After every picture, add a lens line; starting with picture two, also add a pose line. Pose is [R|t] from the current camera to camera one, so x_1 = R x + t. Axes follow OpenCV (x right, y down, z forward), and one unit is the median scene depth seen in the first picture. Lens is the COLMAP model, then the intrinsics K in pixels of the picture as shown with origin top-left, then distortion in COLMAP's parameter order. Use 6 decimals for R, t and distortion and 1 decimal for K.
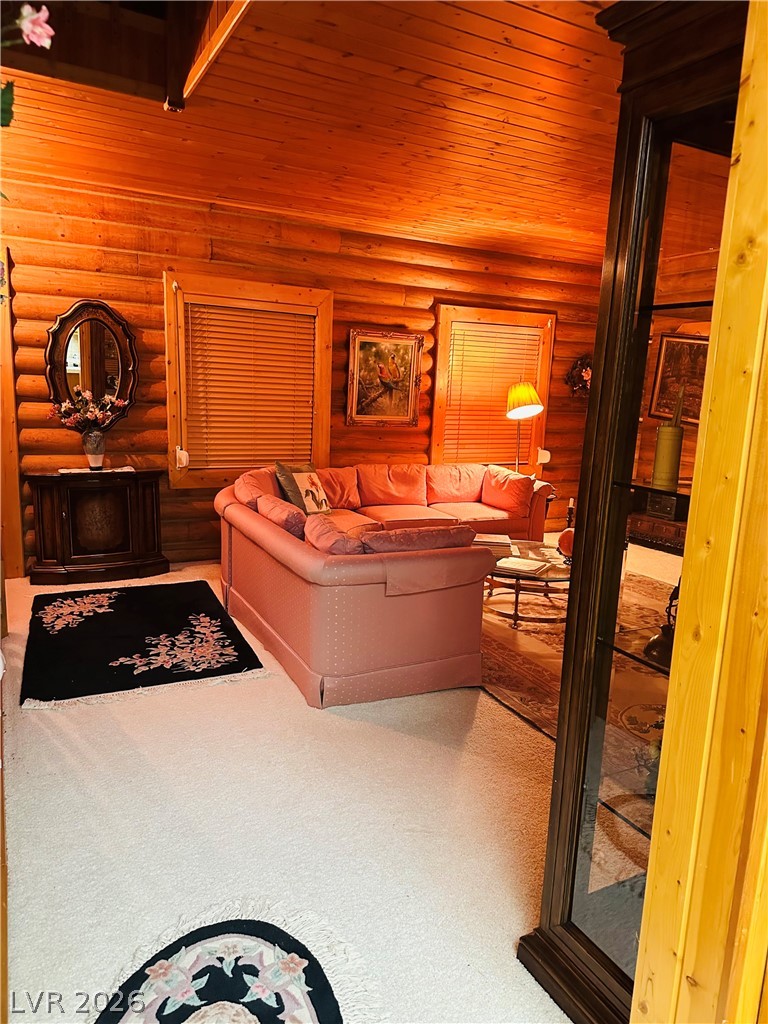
lens RADIAL K [[712.3, 0, 390.5], [0, 712.3, 520.9], [0, 0, 1]] dist [0.080365, -0.102257]
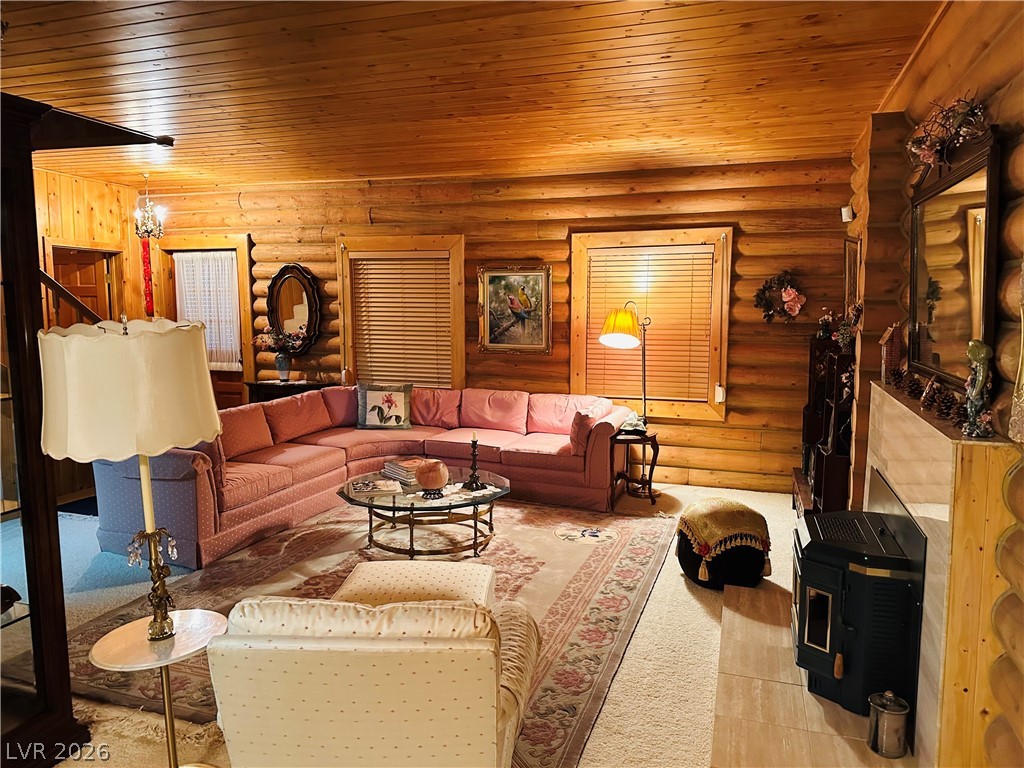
lens RADIAL K [[712.3, 0, 522.8], [0, 712.3, 387.9], [0, 0, 1]] dist [0.080365, -0.102257]
pose [[0.689224, 0.051442, -0.722720, 0.790569], [-0.108206, 0.993598, -0.032469, -0.053333], [0.716423, 0.100581, 0.690378, 0.307469]]
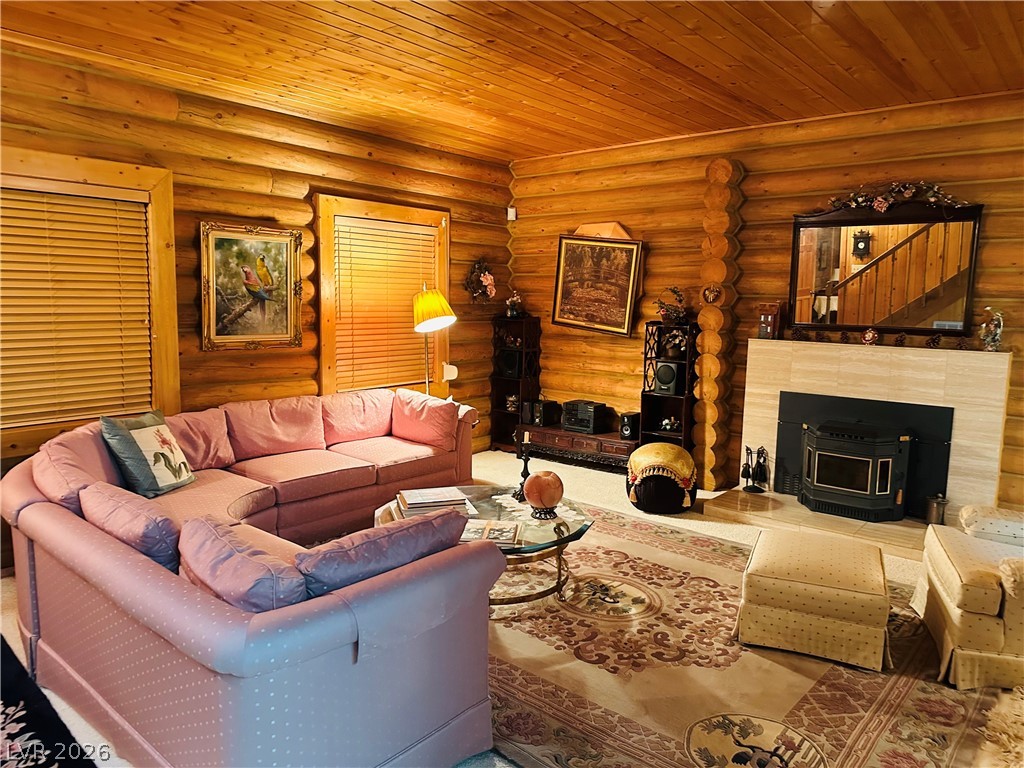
lens RADIAL K [[712.3, 0, 510.2], [0, 712.3, 380.8], [0, 0, 1]] dist [0.080365, -0.102257]
pose [[0.924862, -0.068205, 0.374136, -0.049983], [0.088316, 0.995411, -0.036853, -0.048742], [-0.369906, 0.067126, 0.926641, 0.202804]]
